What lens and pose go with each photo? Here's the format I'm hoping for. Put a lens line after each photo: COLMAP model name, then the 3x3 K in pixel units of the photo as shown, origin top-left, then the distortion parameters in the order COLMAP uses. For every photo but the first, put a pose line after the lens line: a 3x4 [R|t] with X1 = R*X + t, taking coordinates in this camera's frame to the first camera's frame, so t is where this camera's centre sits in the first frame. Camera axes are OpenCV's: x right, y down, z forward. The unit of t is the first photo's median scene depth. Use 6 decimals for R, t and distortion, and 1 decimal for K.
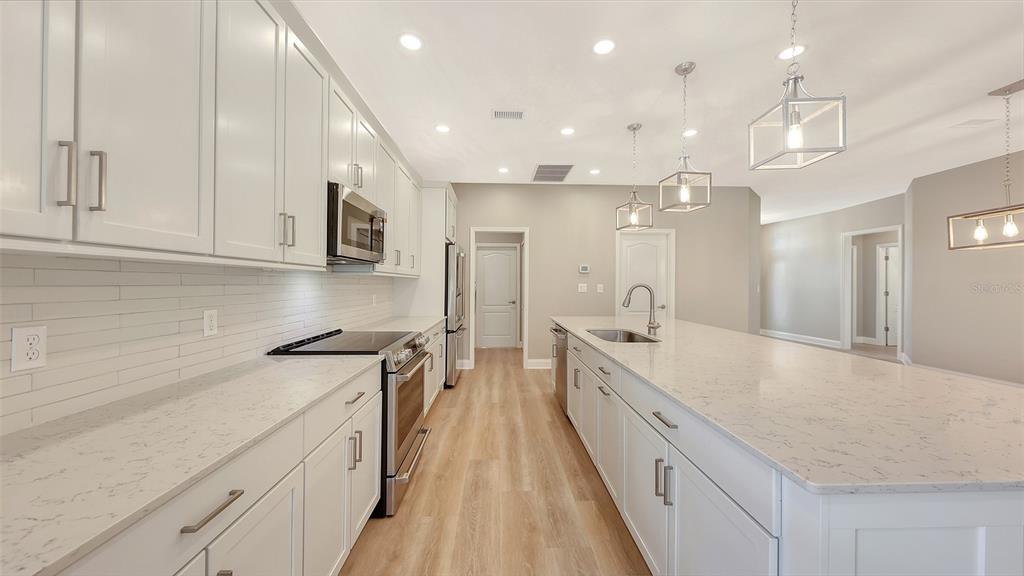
lens RADIAL K [[352.4, 0, 512.4], [0, 352.4, 282.2], [0, 0, 1]] dist [0.004425, -0.001017]
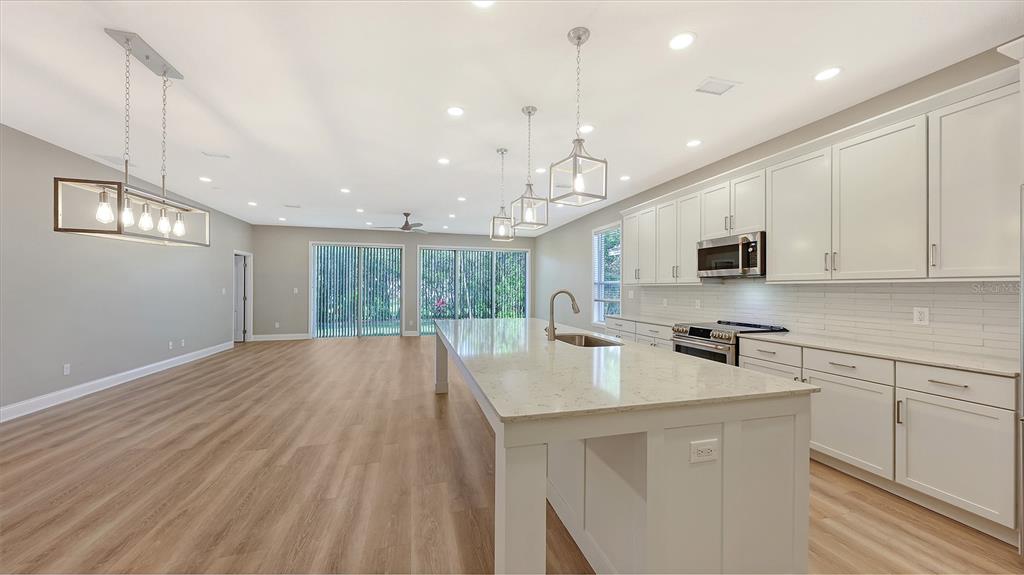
lens RADIAL K [[352.4, 0, 517.5], [0, 352.4, 288.4], [0, 0, 1]] dist [0.004425, -0.001017]
pose [[-0.970288, -0.007848, -0.241827, 0.571737], [-0.006037, 0.999948, -0.008230, 0.007849], [0.241879, -0.006526, -0.970284, 1.541755]]
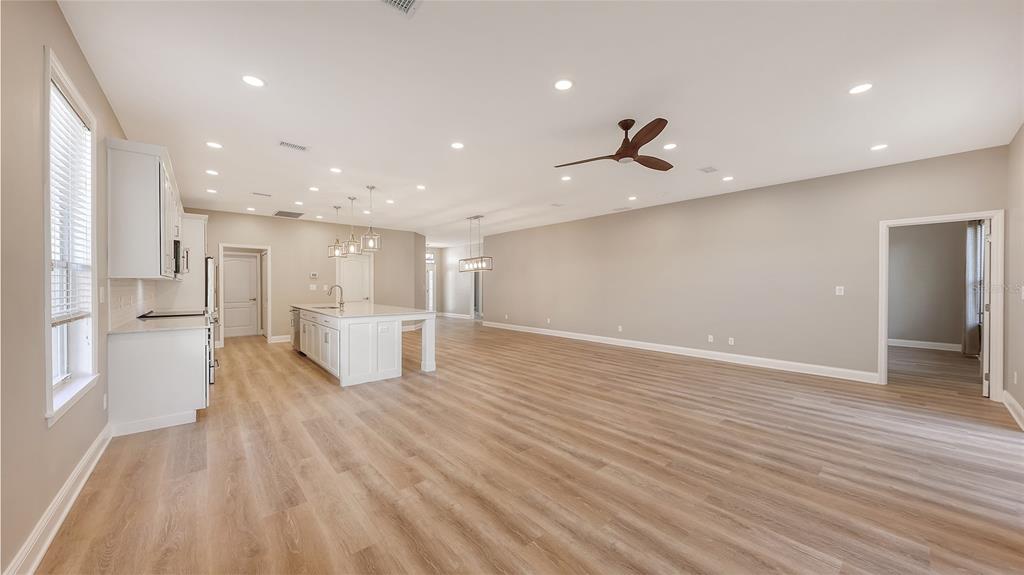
lens RADIAL K [[352.4, 0, 512.2], [0, 352.4, 295.2], [0, 0, 1]] dist [0.004425, -0.001017]
pose [[0.782122, -0.019707, 0.622814, -0.131447], [-0.002710, 0.999383, 0.035026, -0.009547], [-0.623120, -0.029082, 0.781586, -1.177912]]
